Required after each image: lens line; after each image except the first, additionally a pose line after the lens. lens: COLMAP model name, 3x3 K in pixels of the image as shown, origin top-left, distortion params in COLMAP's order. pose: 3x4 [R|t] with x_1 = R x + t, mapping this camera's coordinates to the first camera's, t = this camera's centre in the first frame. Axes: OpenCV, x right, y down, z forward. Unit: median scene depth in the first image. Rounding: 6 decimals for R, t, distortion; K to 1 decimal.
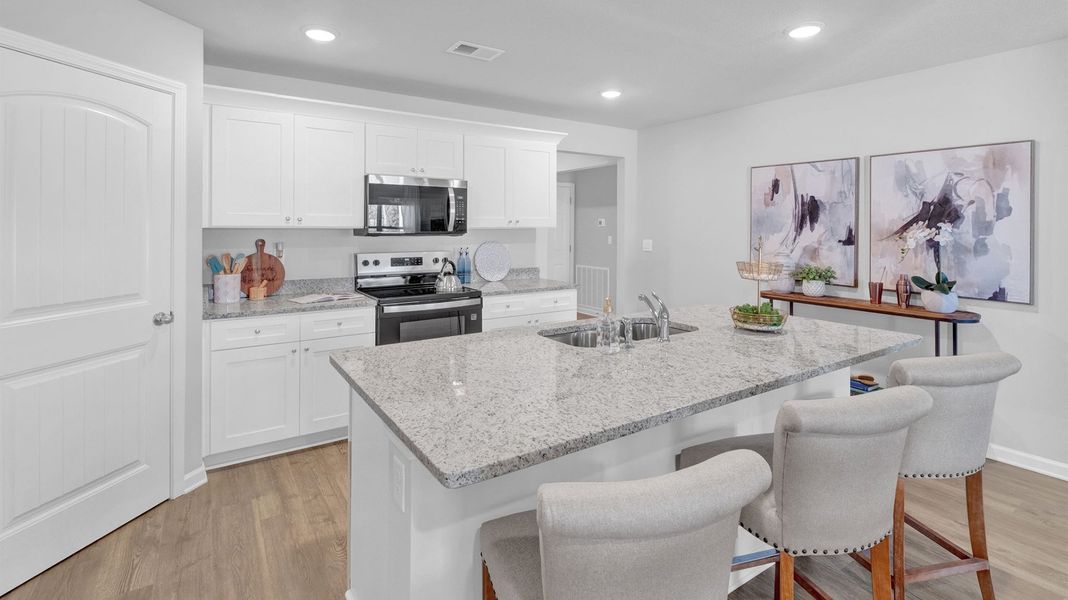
lens RADIAL K [[502.8, 0, 535.6], [0, 502.8, 221.4], [0, 0, 1]] dist [0.001290, 0.000072]
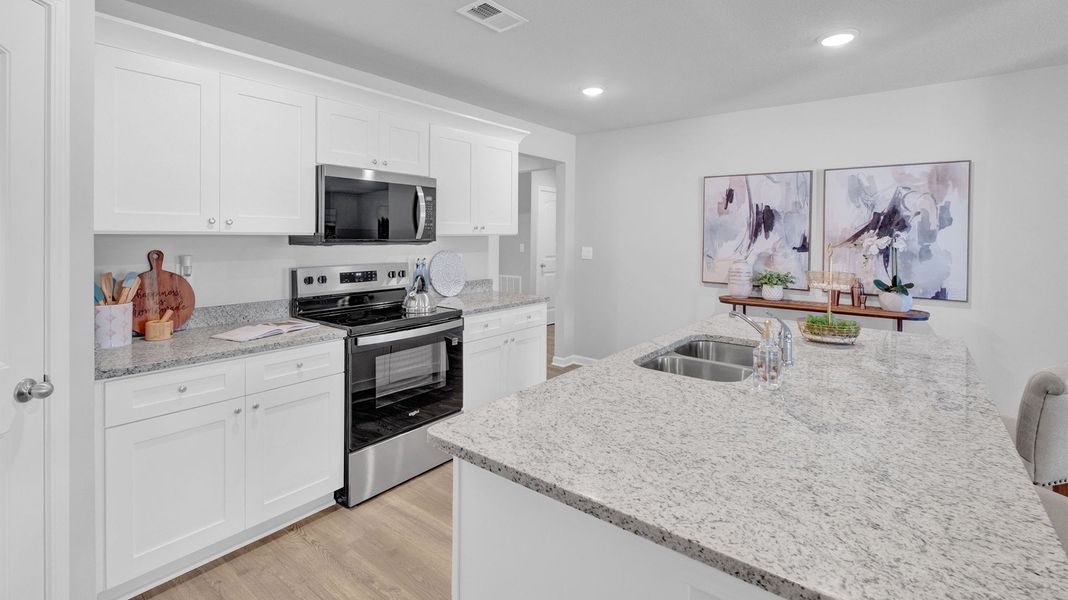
lens RADIAL K [[483.6, 0, 535.1], [0, 483.6, 235.4], [0, 0, 1]] dist [0.000366, -0.000299]
pose [[0.950177, 0.002126, 0.311704, -0.260683], [-0.006001, 0.999916, 0.011471, 0.003764], [-0.311654, -0.012770, 0.950110, 0.207874]]
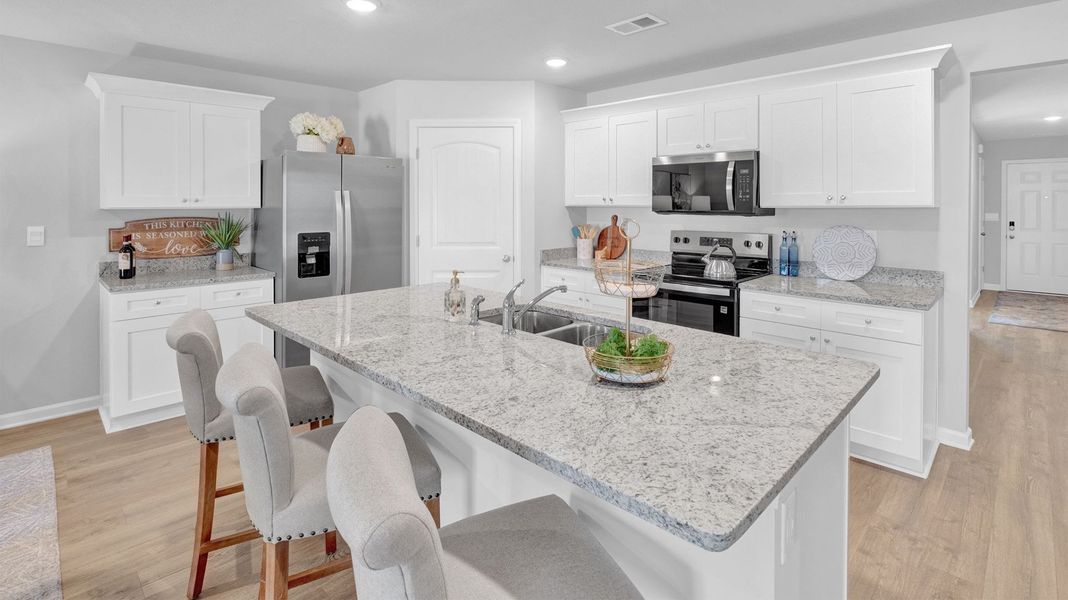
lens RADIAL K [[483.6, 0, 535.1], [0, 483.6, 235.4], [0, 0, 1]] dist [0.000366, -0.000299]
pose [[0.204353, 0.063147, -0.976858, 0.650282], [0.014849, 0.997602, 0.067595, -0.000042], [0.978785, -0.028318, 0.202925, 0.542386]]
